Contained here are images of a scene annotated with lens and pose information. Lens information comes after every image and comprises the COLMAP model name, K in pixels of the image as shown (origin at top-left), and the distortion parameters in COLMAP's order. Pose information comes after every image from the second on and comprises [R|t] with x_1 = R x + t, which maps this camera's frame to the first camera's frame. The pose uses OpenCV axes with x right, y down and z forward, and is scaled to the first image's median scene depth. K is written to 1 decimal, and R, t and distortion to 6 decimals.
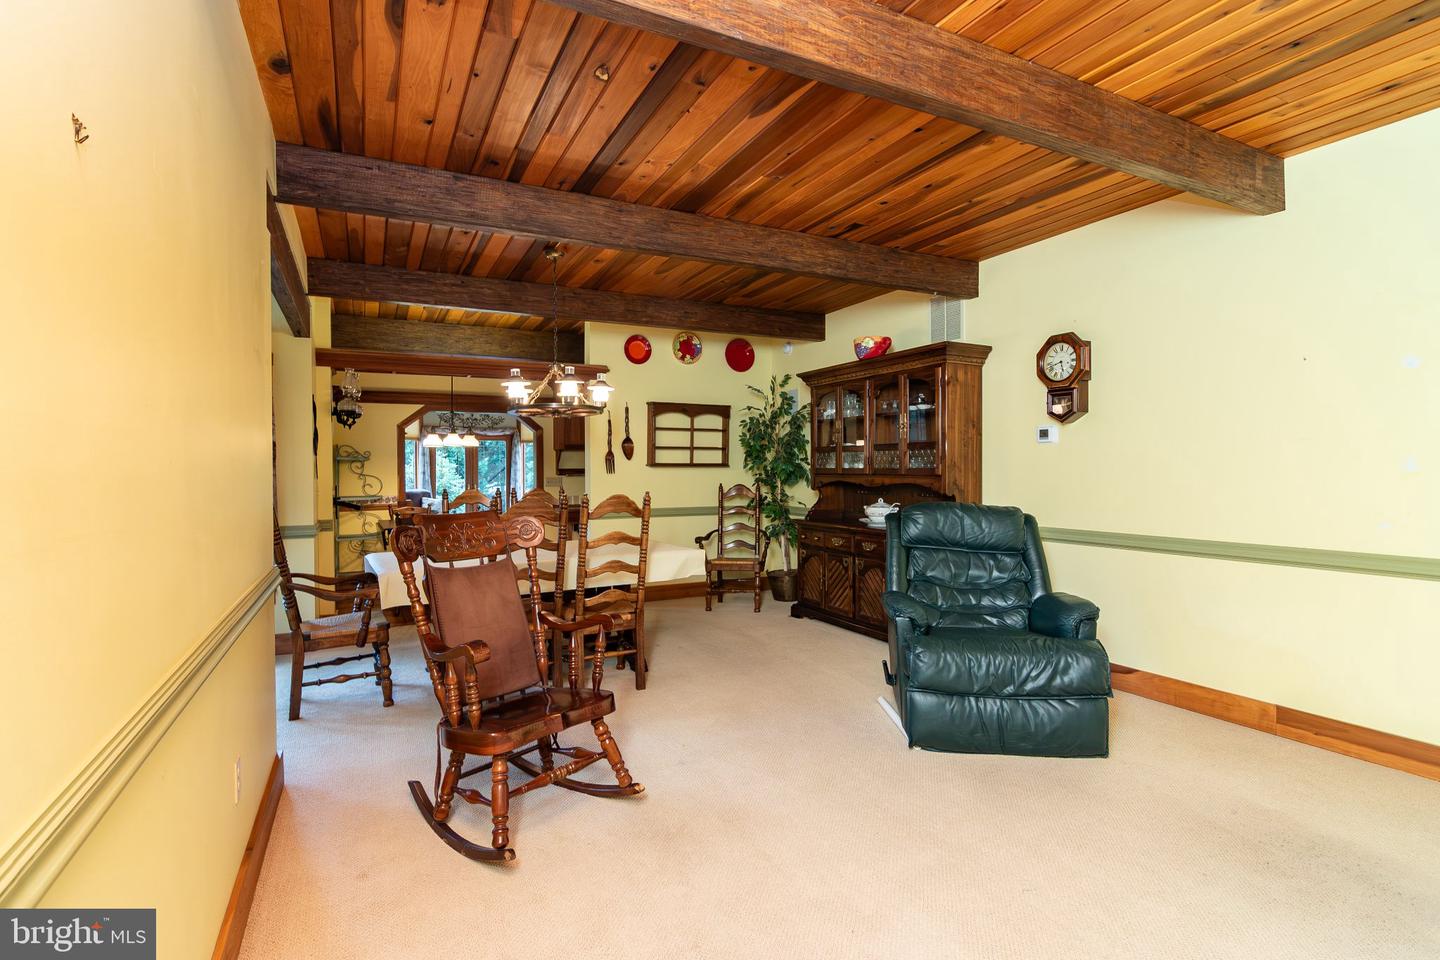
lens RADIAL K [[699.6, 0, 713.0], [0, 699.6, 477.4], [0, 0, 1]] dist [-0.004724, -0.004196]
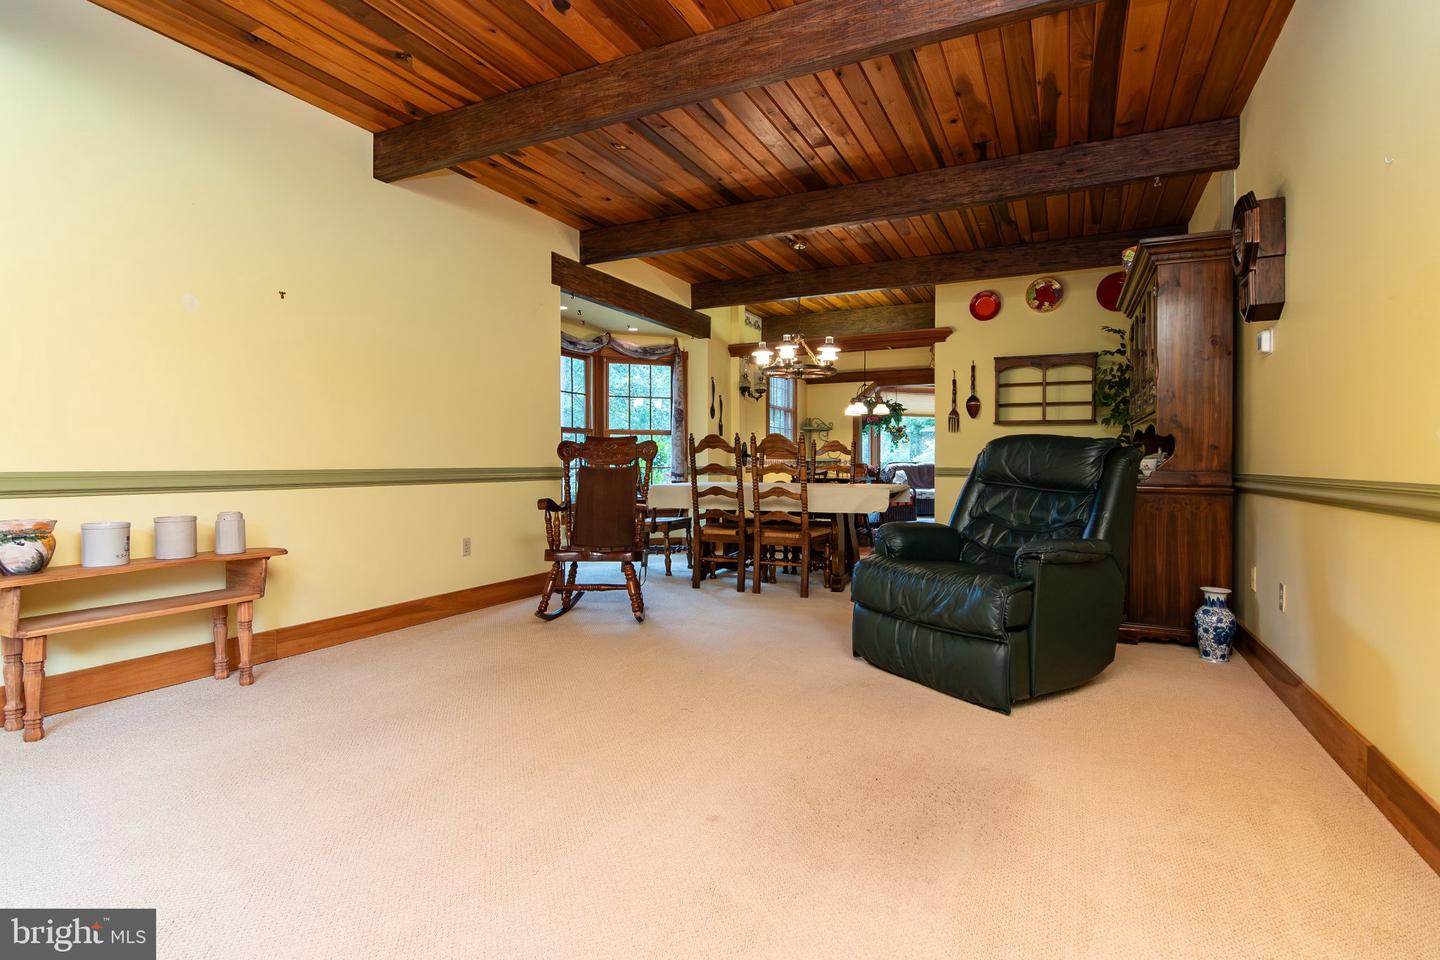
lens RADIAL K [[699.6, 0, 712.2], [0, 699.6, 470.1], [0, 0, 1]] dist [-0.004724, -0.004196]
pose [[0.589808, 0.025760, -0.807133, 0.464686], [-0.012867, 0.999664, 0.022503, 0.030739], [0.807441, -0.002887, 0.589941, 0.111966]]
